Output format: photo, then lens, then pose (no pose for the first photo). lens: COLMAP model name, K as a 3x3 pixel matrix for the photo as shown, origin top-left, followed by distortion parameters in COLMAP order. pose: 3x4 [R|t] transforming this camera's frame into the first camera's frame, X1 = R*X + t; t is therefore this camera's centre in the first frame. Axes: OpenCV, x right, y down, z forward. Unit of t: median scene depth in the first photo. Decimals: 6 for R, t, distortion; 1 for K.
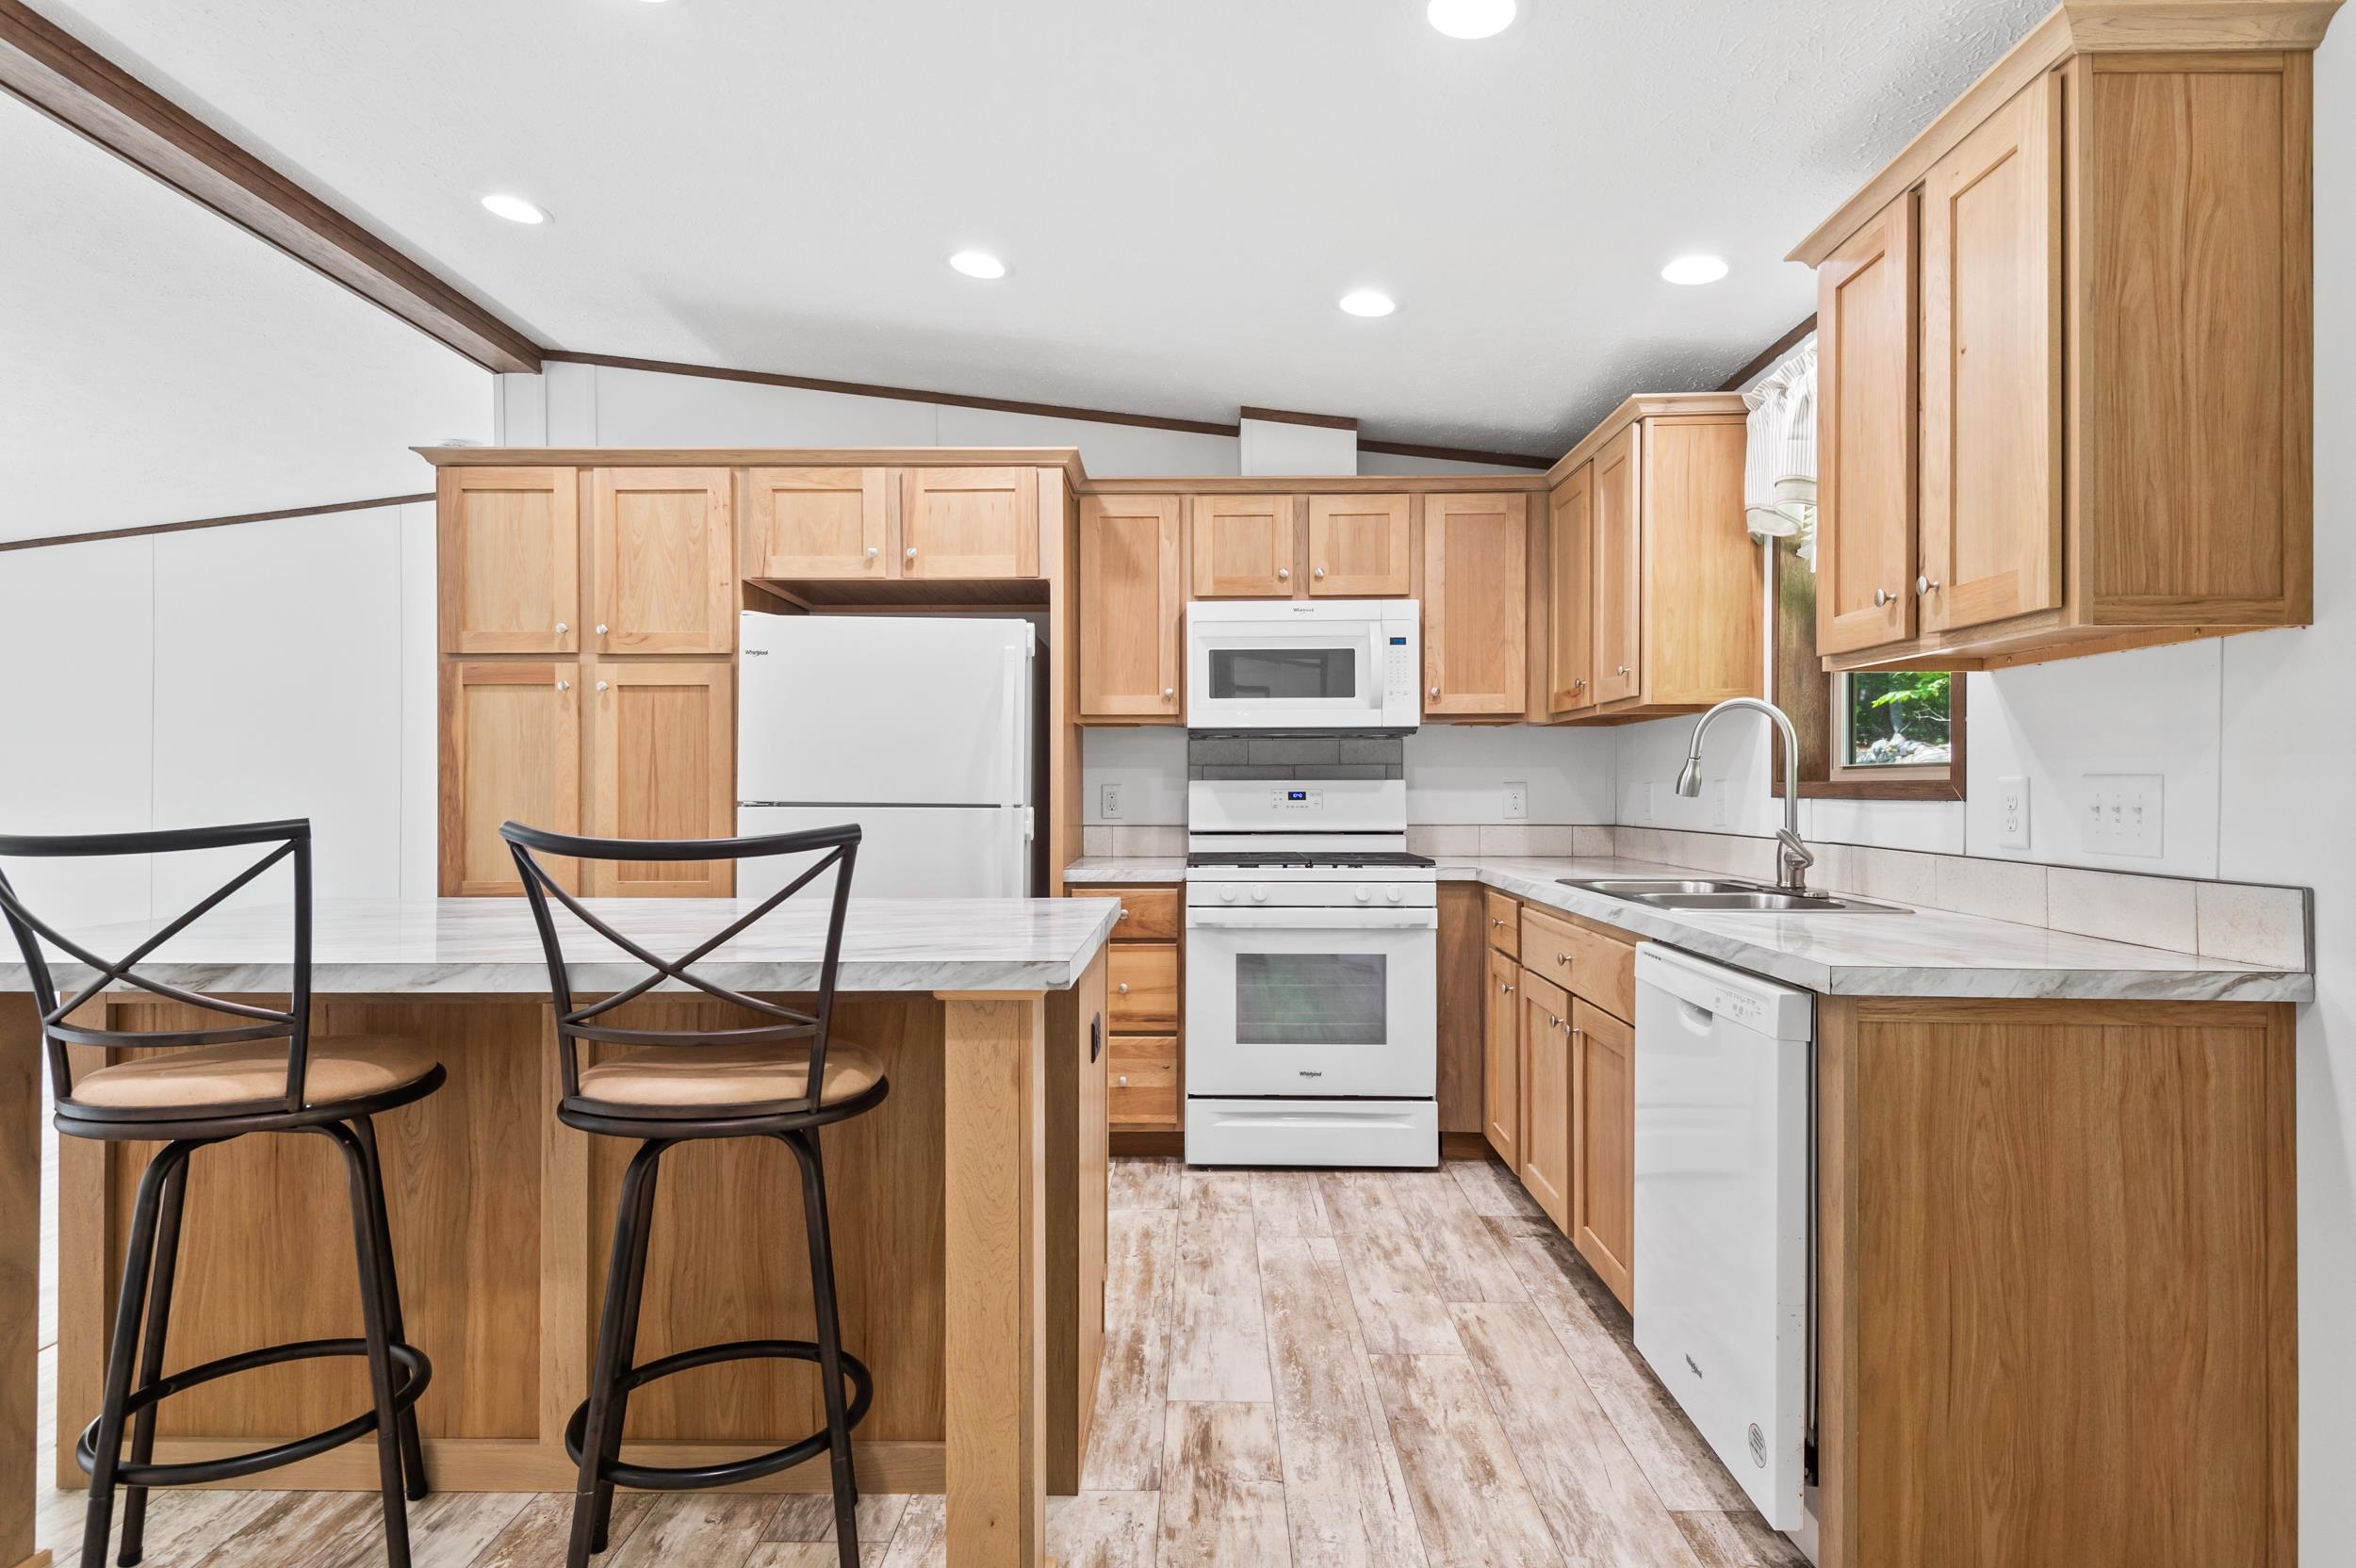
lens RADIAL K [[1193.6, 0, 1166.0], [0, 1193.6, 792.8], [0, 0, 1]] dist [0.036525, -0.066429]
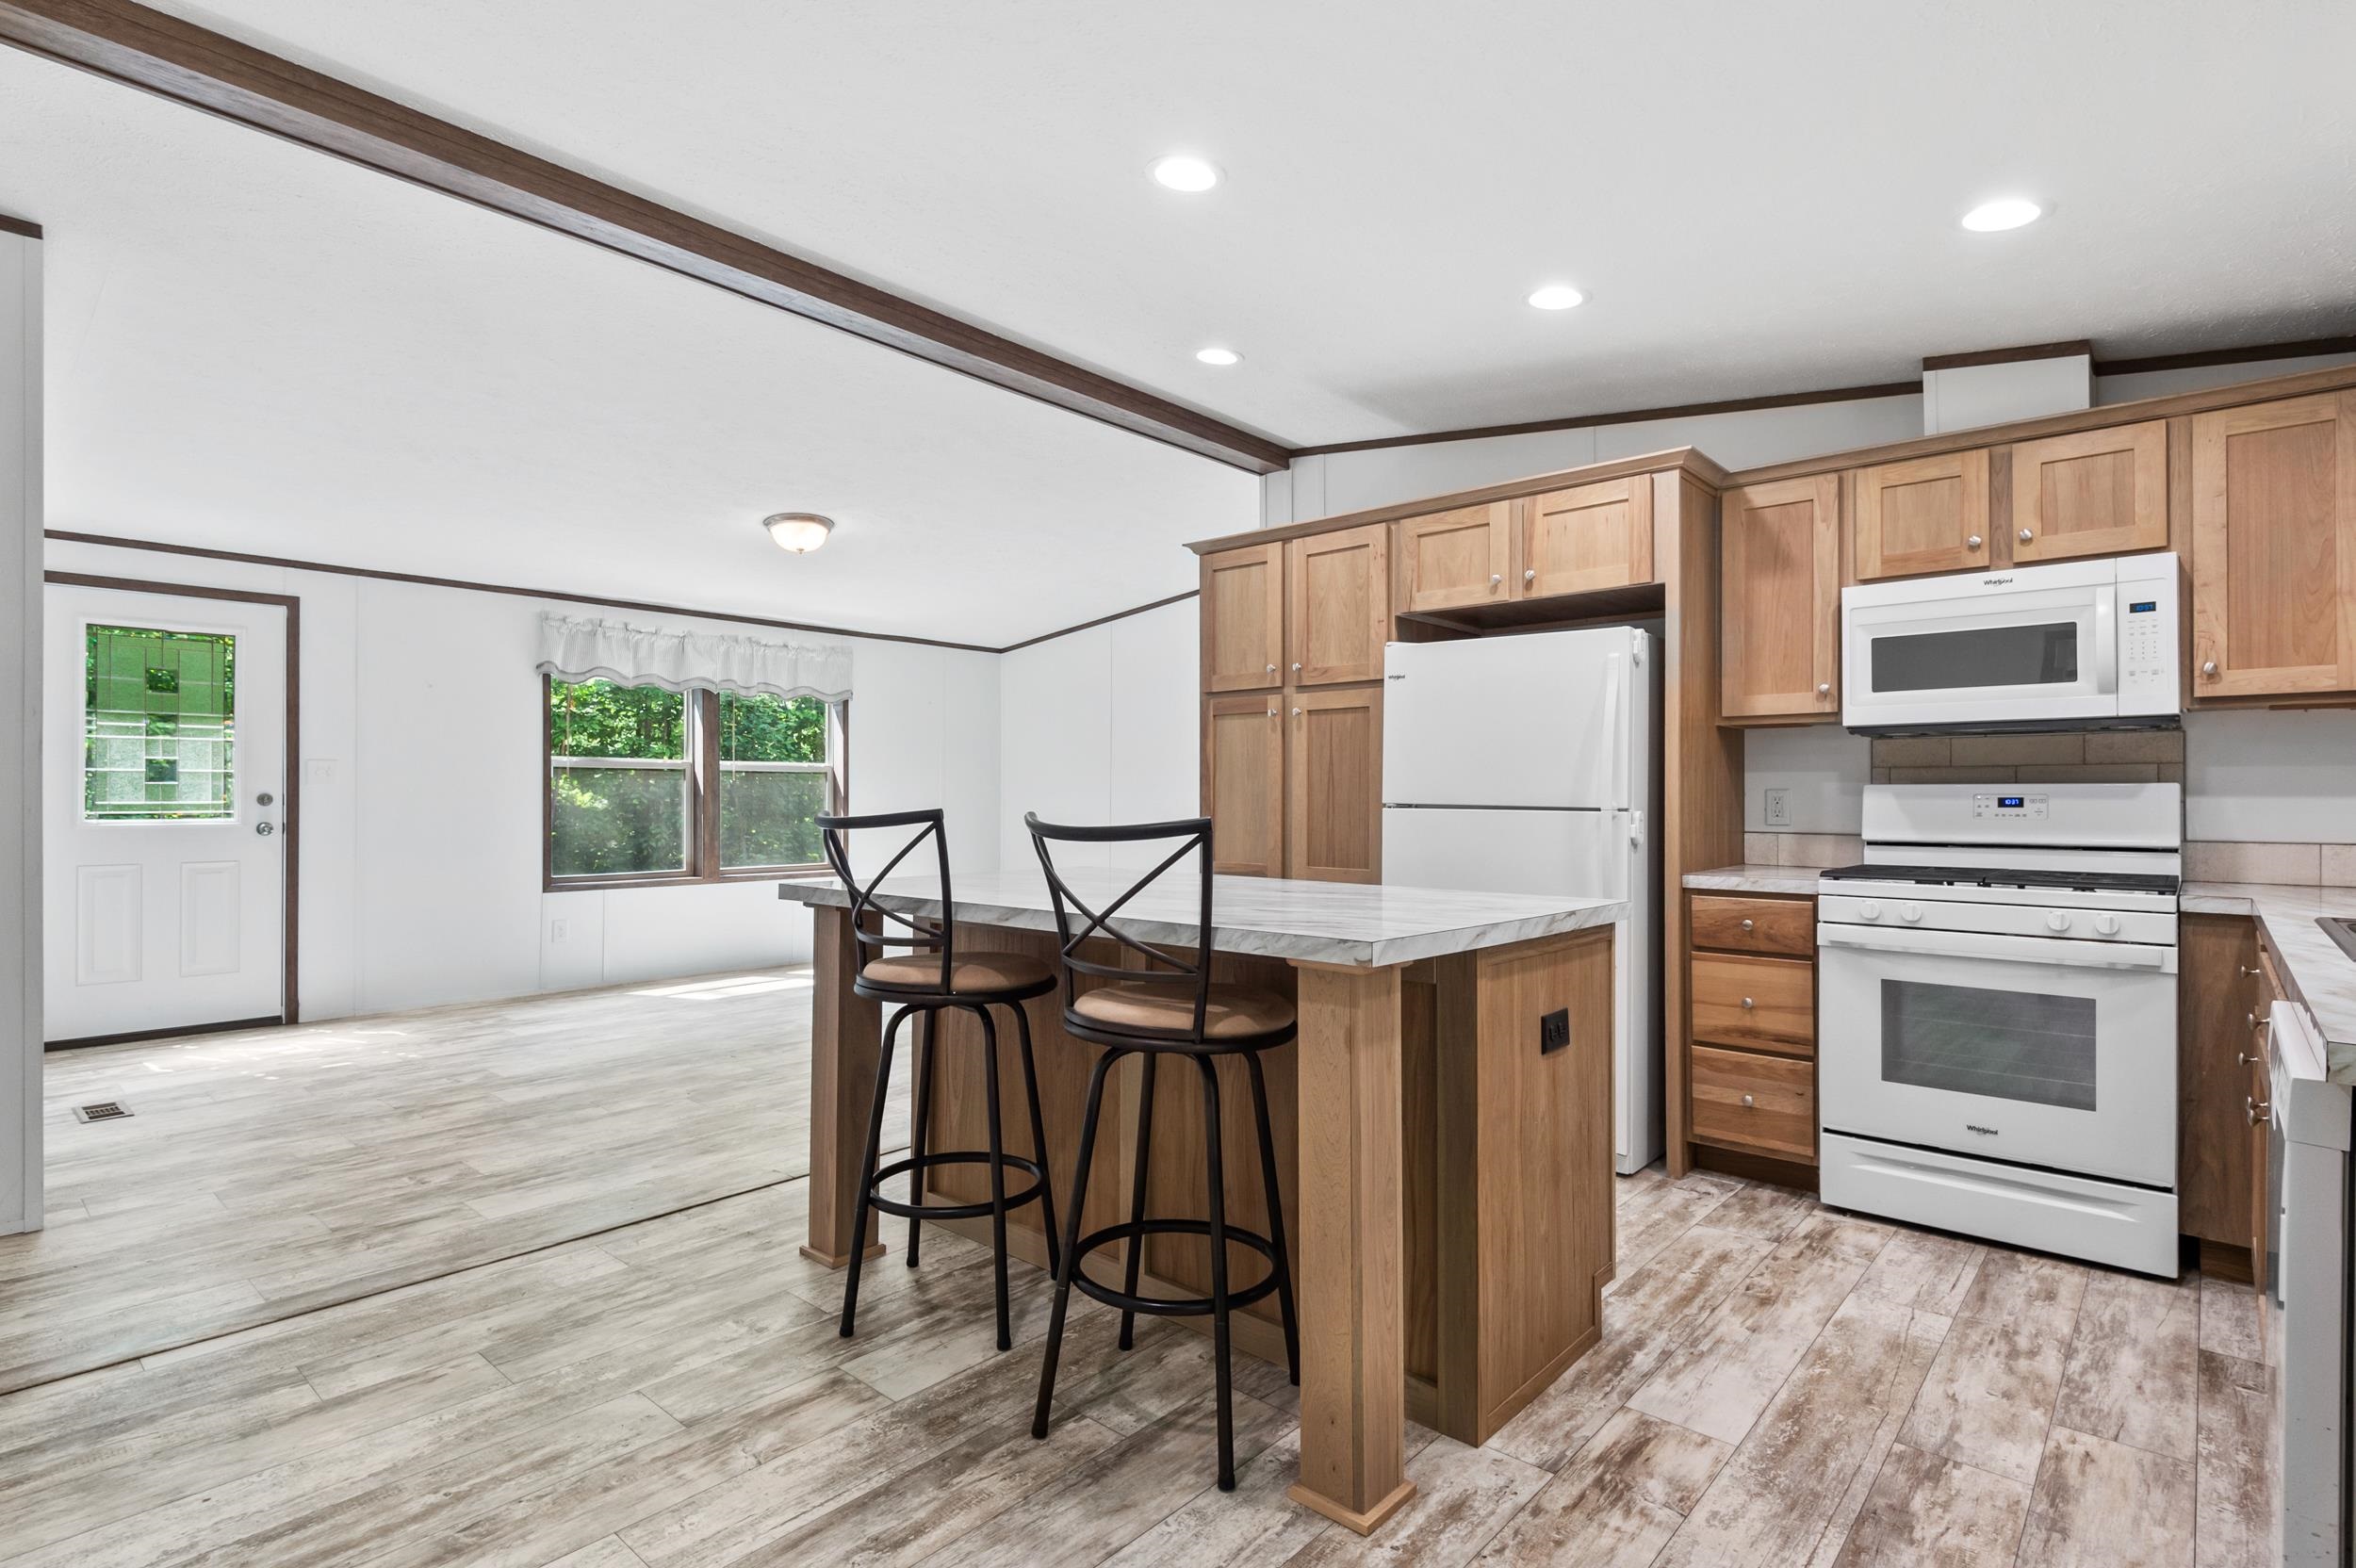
lens RADIAL K [[1118.2, 0, 1199.8], [0, 1118.2, 794.6], [0, 0, 1]] dist [0.002047, -0.008532]
pose [[0.767333, 0.000240, -0.641249, 0.203133], [-0.003914, 0.999983, -0.004309, 0.003137], [0.641237, 0.005816, 0.767321, 0.037244]]
